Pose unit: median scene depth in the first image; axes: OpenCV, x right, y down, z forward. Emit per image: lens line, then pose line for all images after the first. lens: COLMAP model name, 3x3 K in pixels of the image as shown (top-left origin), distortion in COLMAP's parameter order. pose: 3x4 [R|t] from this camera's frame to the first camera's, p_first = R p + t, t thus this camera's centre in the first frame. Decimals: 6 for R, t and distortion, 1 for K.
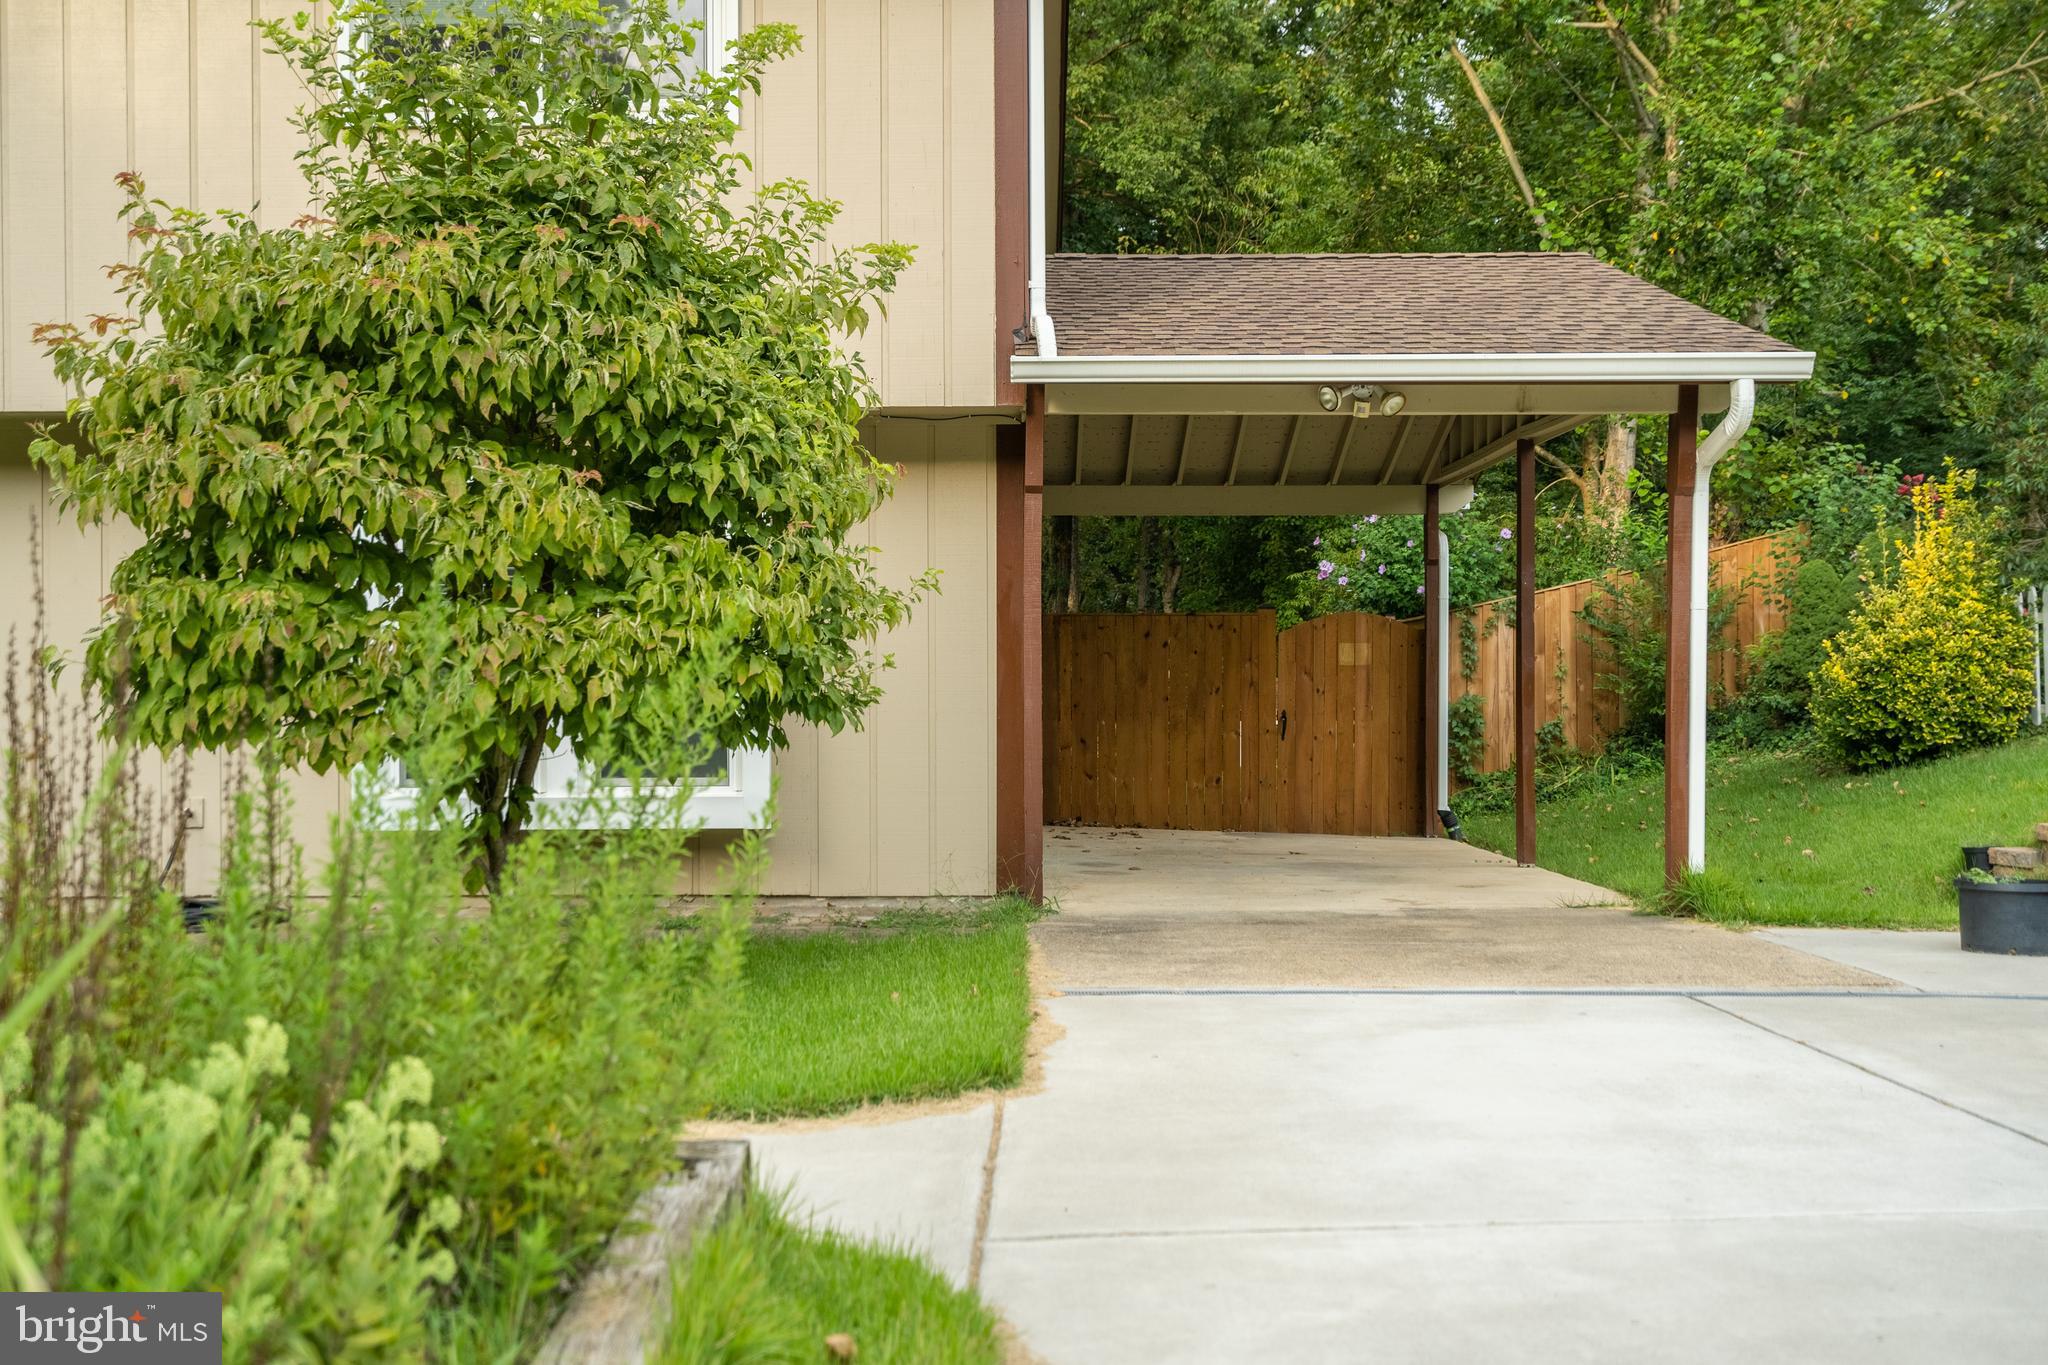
lens RADIAL K [[1983.9, 0, 992.1], [0, 1983.9, 689.3], [0, 0, 1]] dist [0.003617, 0.006212]
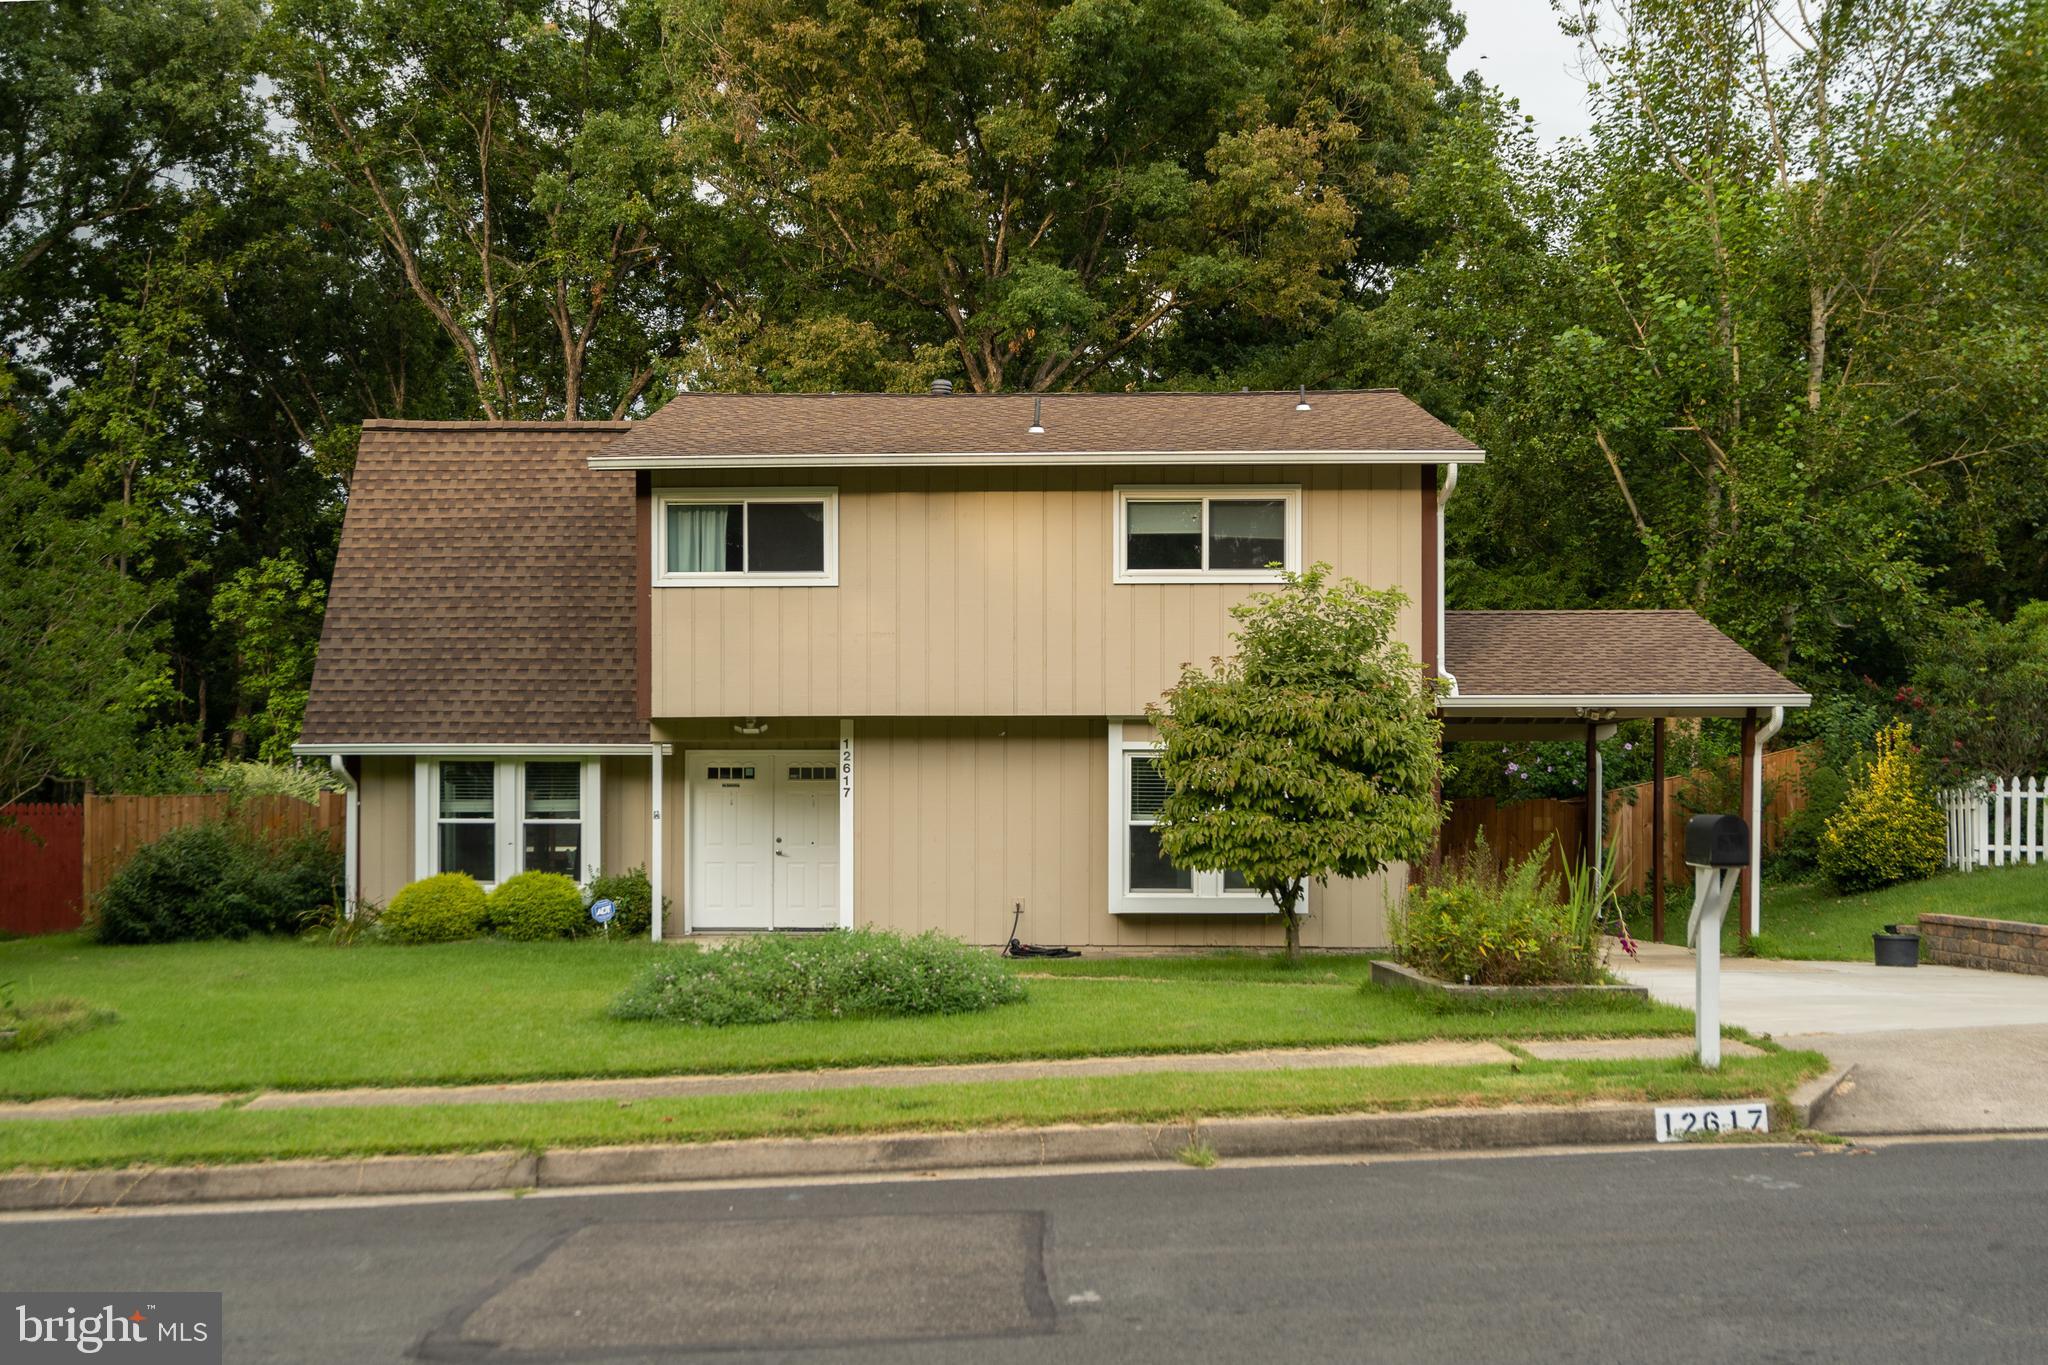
lens RADIAL K [[1967.0, 0, 986.3], [0, 1967.0, 816.2], [0, 0, 1]] dist [0.013193, -0.000335]
pose [[0.999723, 0.003914, -0.023207, -0.676305], [-0.004128, 0.999949, -0.009201, -0.019961], [0.023169, 0.009294, 0.999688, -1.820663]]
